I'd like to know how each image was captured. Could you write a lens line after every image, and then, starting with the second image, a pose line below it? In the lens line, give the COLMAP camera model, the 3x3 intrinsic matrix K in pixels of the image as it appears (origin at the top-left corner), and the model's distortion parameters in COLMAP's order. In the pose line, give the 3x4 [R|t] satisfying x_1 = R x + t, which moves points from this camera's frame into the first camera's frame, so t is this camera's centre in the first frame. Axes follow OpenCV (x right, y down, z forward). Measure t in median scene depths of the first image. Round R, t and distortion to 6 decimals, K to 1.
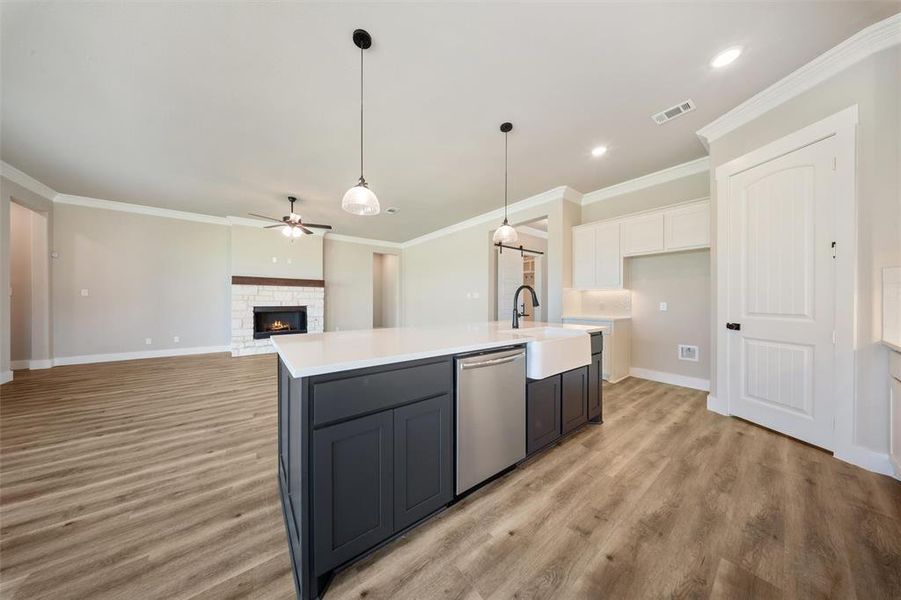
lens RADIAL K [[266.1, 0, 441.8], [0, 266.1, 301.1], [0, 0, 1]] dist [-0.000851, -0.000611]
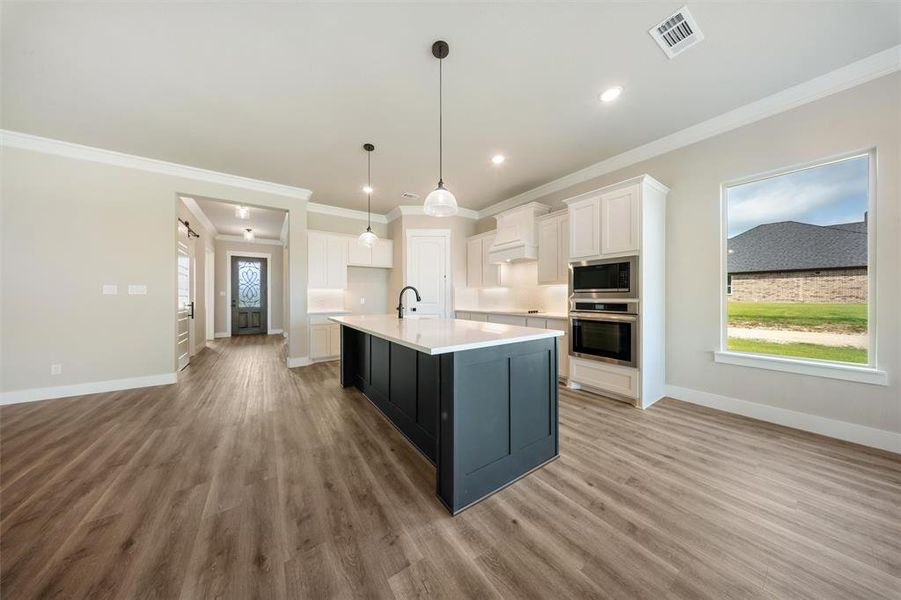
lens RADIAL K [[266.1, 0, 443.3], [0, 266.1, 298.3], [0, 0, 1]] dist [-0.000851, -0.000611]
pose [[0.044670, -0.007547, 0.998973, -0.423316], [0.005774, 0.999957, 0.007296, -0.002089], [-0.998985, 0.005442, 0.044712, 0.295980]]
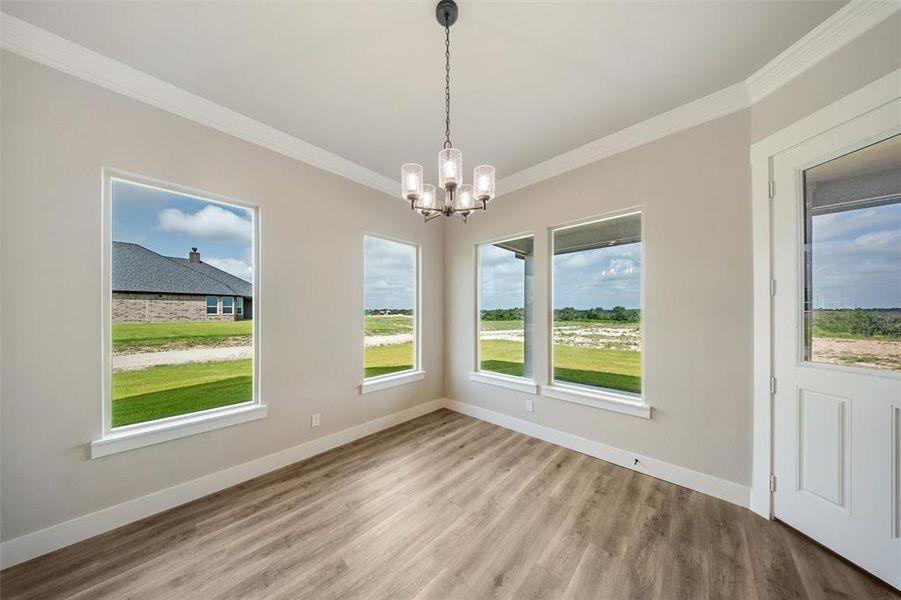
lens RADIAL K [[266.1, 0, 437.6], [0, 266.1, 314.4], [0, 0, 1]] dist [-0.000851, -0.000611]
pose [[-0.986826, 0.000794, -0.161785, -0.262509], [-0.000924, 0.999944, 0.010541, -0.037223], [0.161784, 0.010551, -0.986770, 0.181944]]
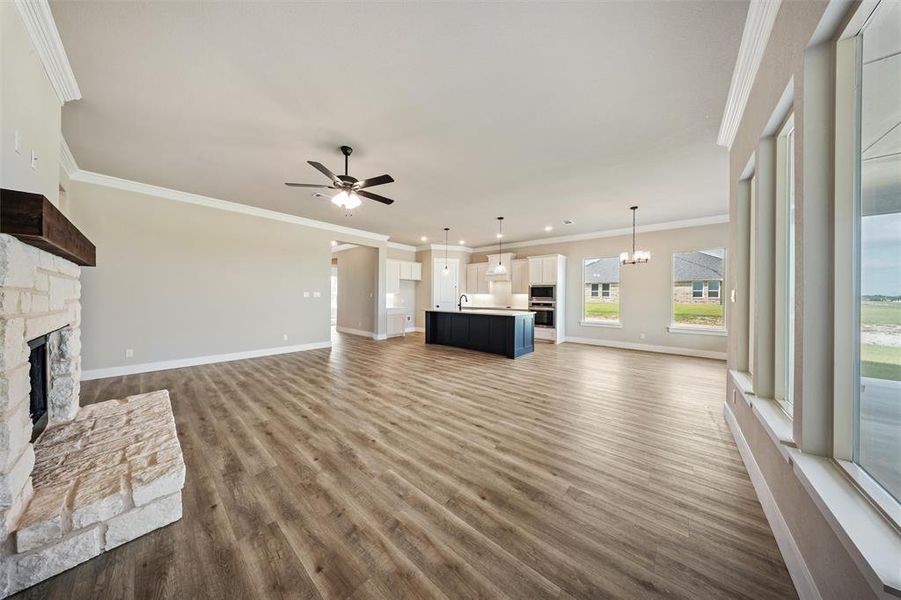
lens RADIAL K [[266.1, 0, 444.3], [0, 266.1, 296.3], [0, 0, 1]] dist [-0.000851, -0.000611]
pose [[-0.215793, -0.006299, 0.976419, -1.006621], [-0.005654, 0.999970, 0.005202, -0.022923], [-0.976423, -0.004398, -0.215822, 0.727348]]
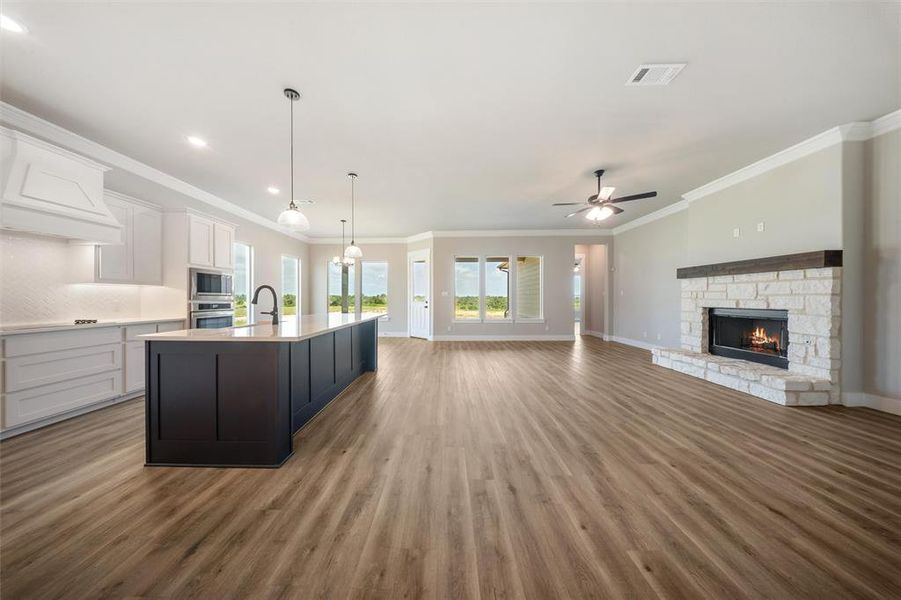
lens RADIAL K [[266.1, 0, 437.7], [0, 266.1, 300.3], [0, 0, 1]] dist [-0.000851, -0.000611]
pose [[-0.615777, 0.005738, -0.787900, 0.303189], [-0.001711, 0.999961, 0.008620, -0.002675], [0.787919, 0.006656, -0.615743, 0.899224]]
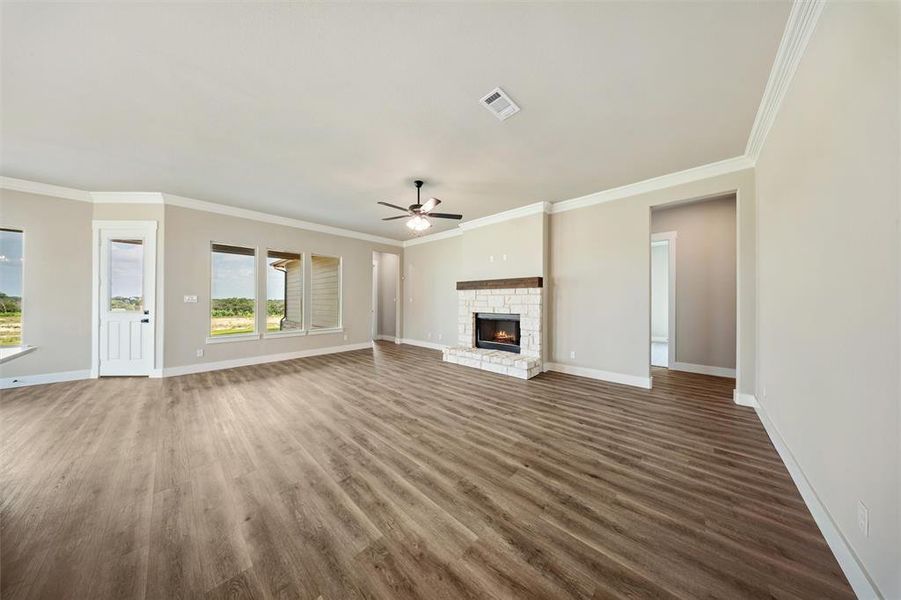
lens RADIAL K [[266.1, 0, 444.9], [0, 266.1, 300.9], [0, 0, 1]] dist [-0.000851, -0.000611]
pose [[0.175096, -0.001569, -0.984550, 0.202900], [-0.003876, 0.999990, -0.002283, -0.017917], [0.984544, 0.004216, 0.175088, 0.756029]]
